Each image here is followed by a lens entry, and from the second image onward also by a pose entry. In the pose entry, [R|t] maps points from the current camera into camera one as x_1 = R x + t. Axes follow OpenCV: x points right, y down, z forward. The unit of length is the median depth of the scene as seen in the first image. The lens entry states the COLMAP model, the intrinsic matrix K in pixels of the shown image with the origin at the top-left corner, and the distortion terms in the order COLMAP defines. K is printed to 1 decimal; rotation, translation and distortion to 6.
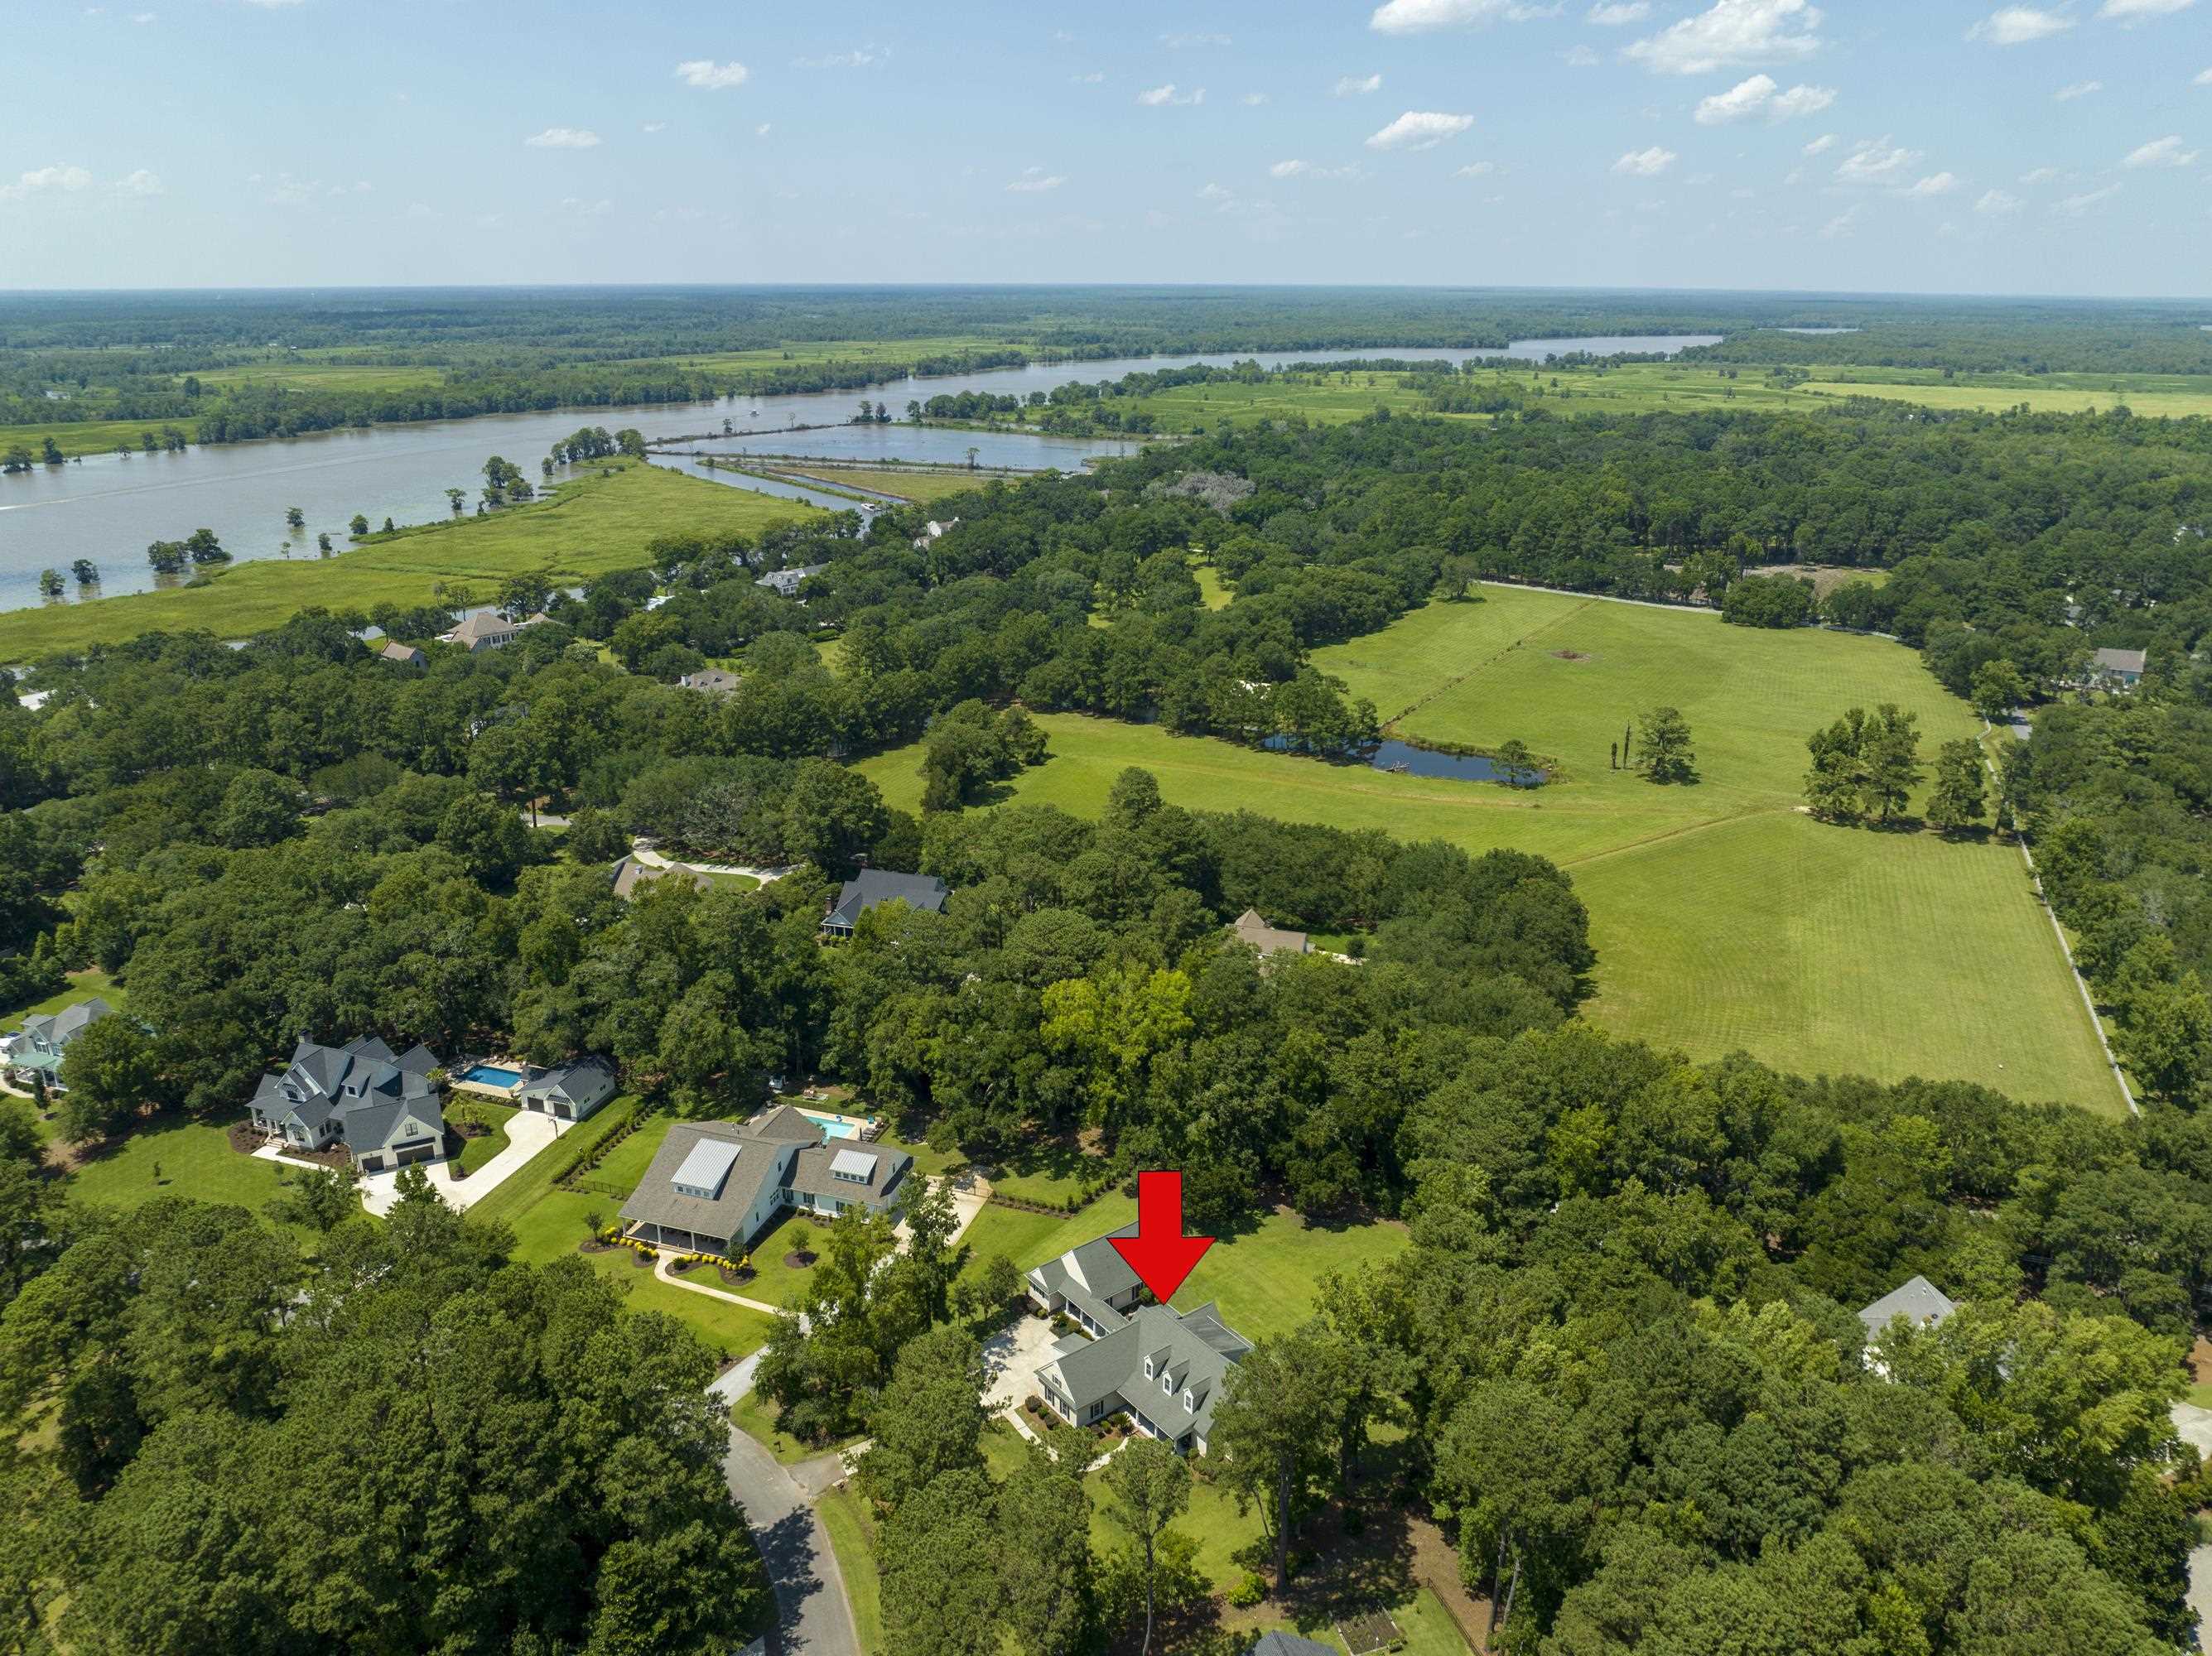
lens RADIAL K [[1559.0, 0, 1103.7], [0, 1559.0, 838.0], [0, 0, 1]] dist [-0.043556, 0.011946]
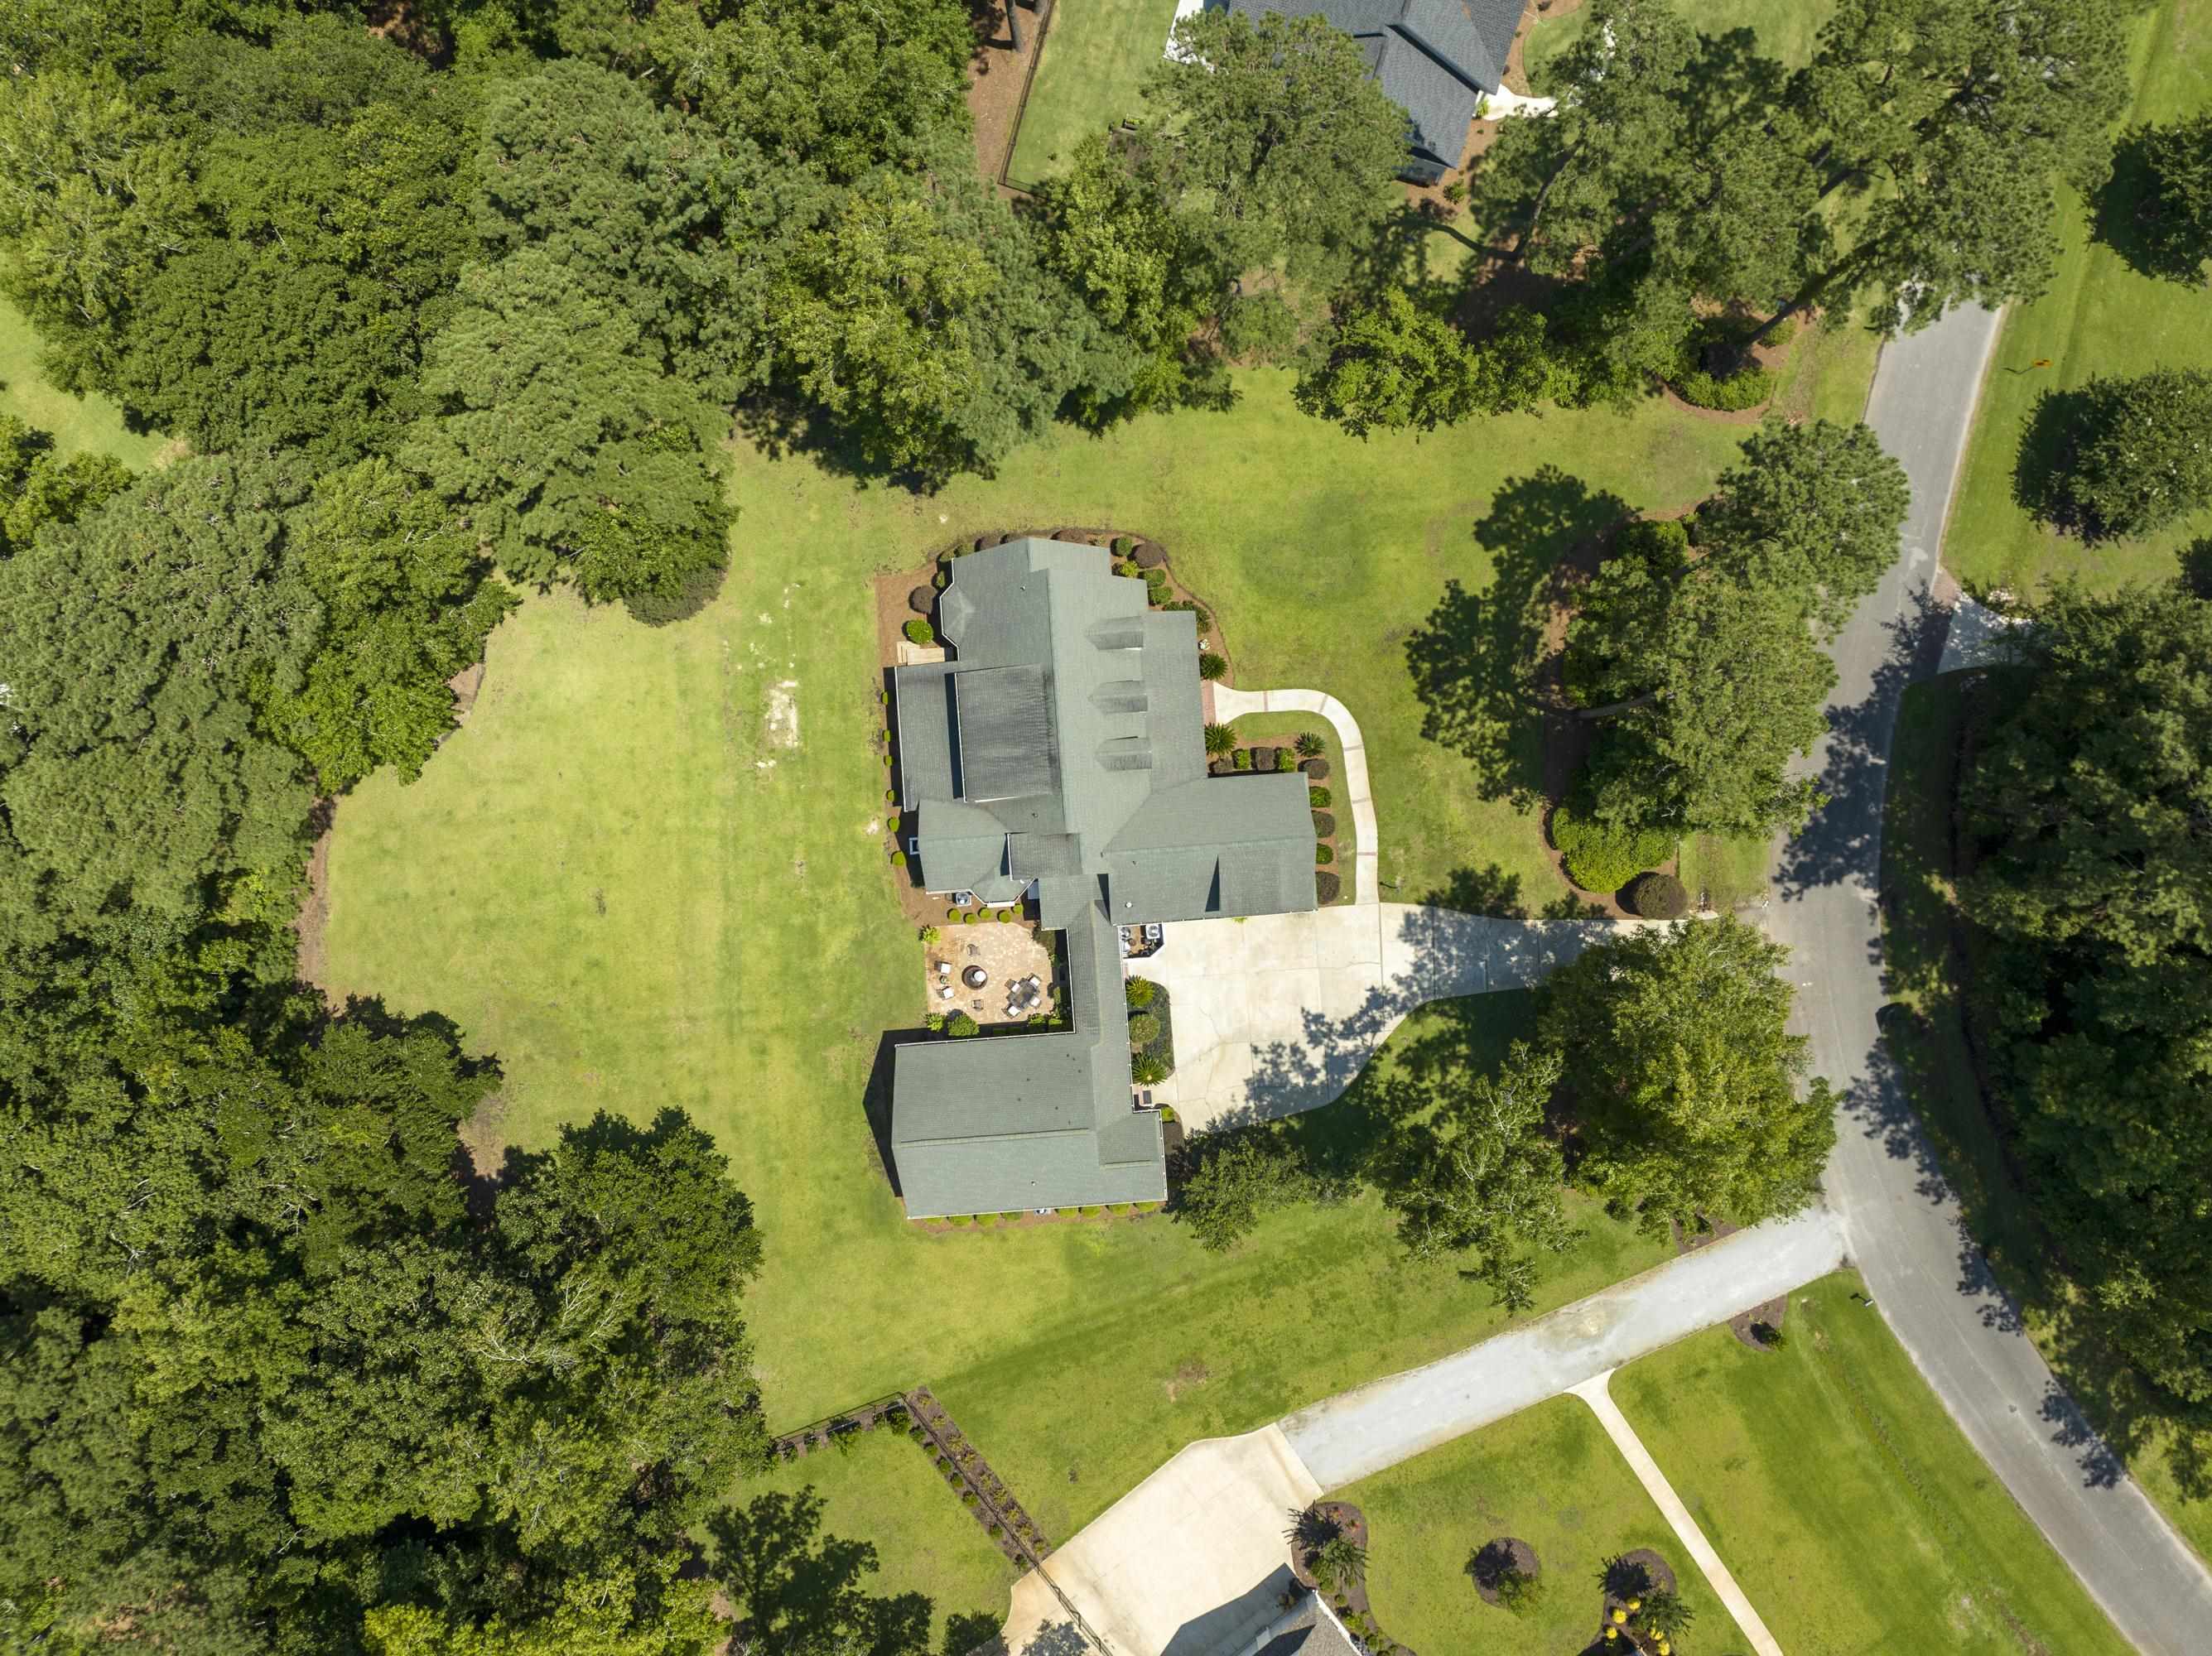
lens RADIAL K [[1559.0, 0, 1100.7], [0, 1559.0, 814.0], [0, 0, 1]] dist [-0.043556, 0.011946]
pose [[-0.832122, -0.554290, 0.018325, 0.004862], [0.187576, -0.250194, 0.949852, -0.031548], [-0.521908, 0.793830, 0.312163, 0.187448]]
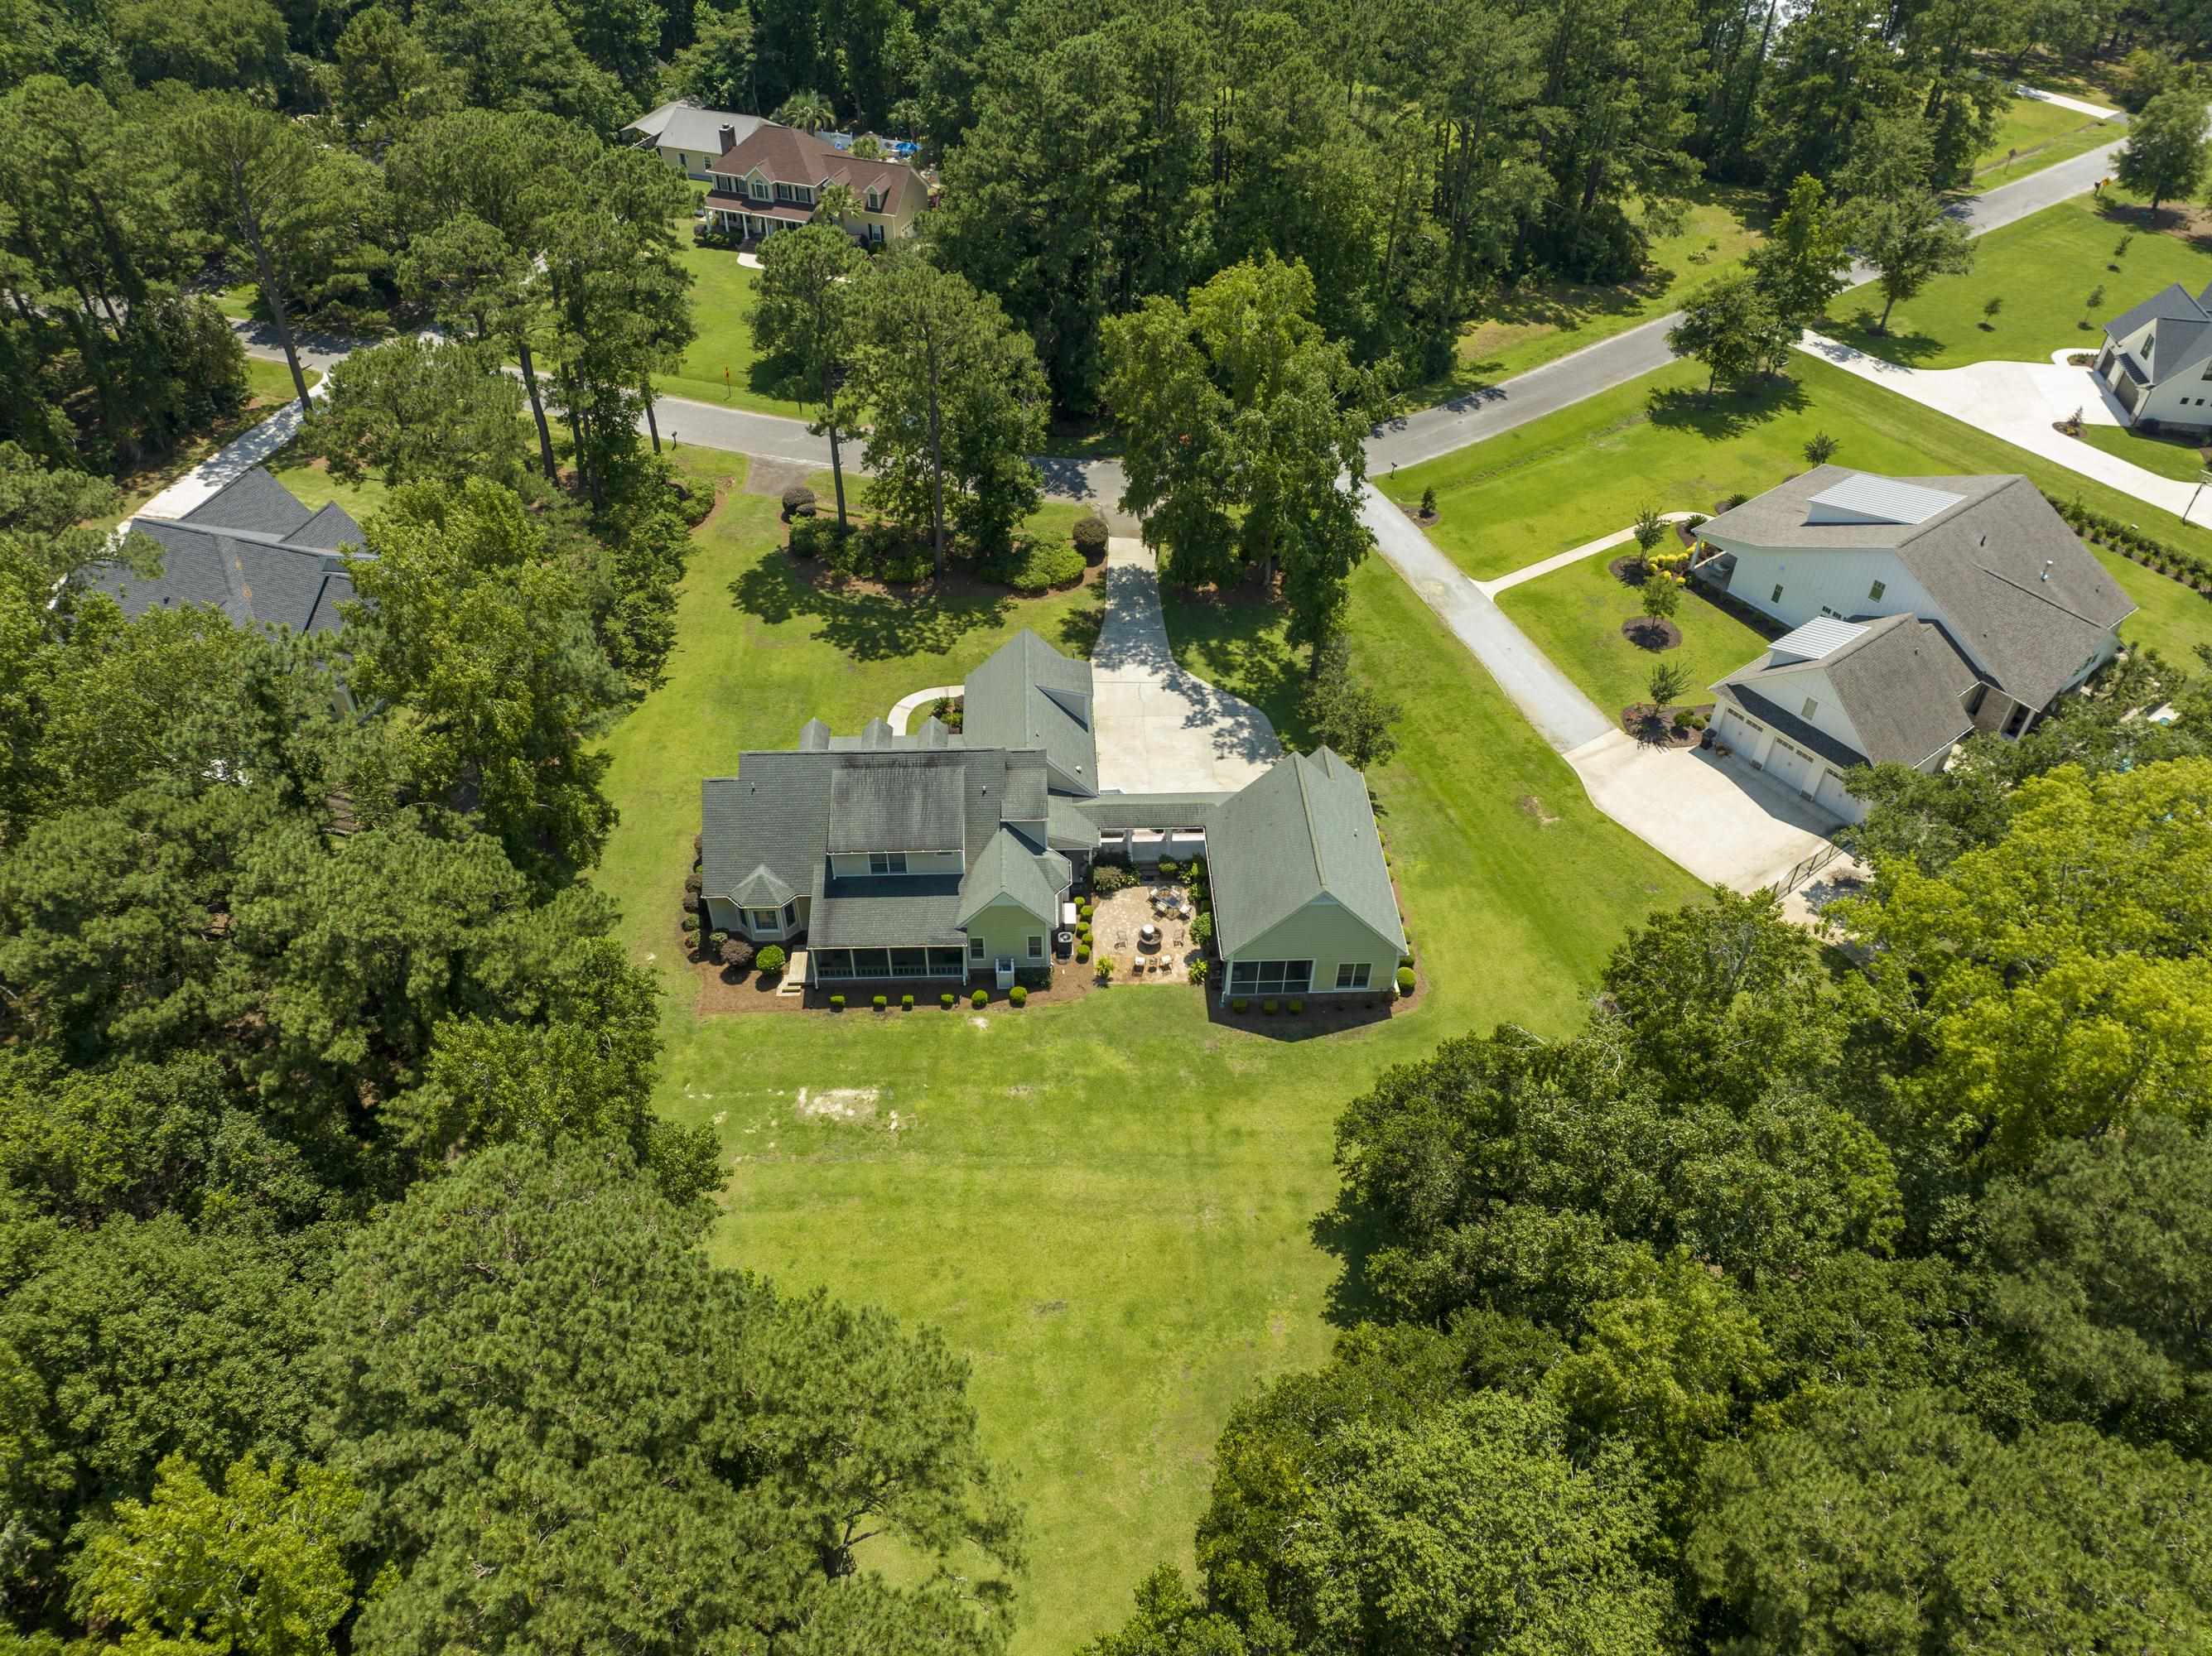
lens RADIAL K [[1559.0, 0, 1110.2], [0, 1559.0, 848.2], [0, 0, 1]] dist [-0.043556, 0.011946]
pose [[-0.576373, 0.548249, -0.605984, 0.072011], [-0.294055, 0.552731, 0.779756, -0.013990], [0.762447, 0.627623, -0.157364, 0.249059]]
